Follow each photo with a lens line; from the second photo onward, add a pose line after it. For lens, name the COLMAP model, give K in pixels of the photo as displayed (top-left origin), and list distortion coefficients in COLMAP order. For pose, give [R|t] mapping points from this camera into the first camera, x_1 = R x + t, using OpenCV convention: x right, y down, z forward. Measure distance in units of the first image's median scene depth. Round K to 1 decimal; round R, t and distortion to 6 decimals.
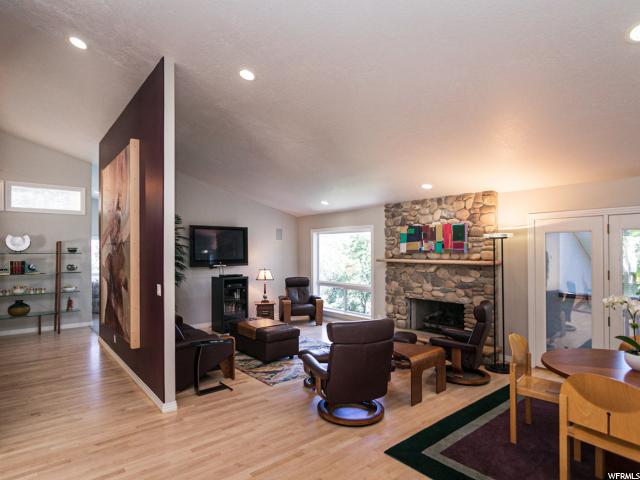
lens RADIAL K [[408.7, 0, 318.7], [0, 408.7, 244.7], [0, 0, 1]] dist [-0.003731, 0.000341]
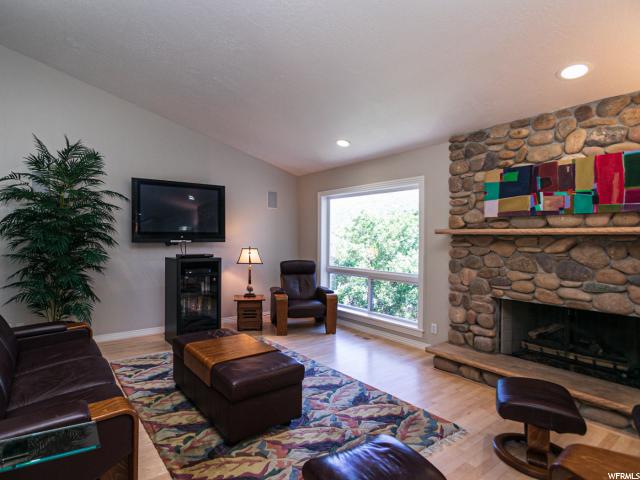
lens RADIAL K [[372.2, 0, 320.3], [0, 372.2, 251.5], [0, 0, 1]] dist [-0.008337, 0.000435]
pose [[0.999791, 0.014469, 0.014442, -0.029973], [-0.015142, 0.998752, 0.047589, 0.042982], [-0.013735, -0.047798, 0.998763, 0.472729]]
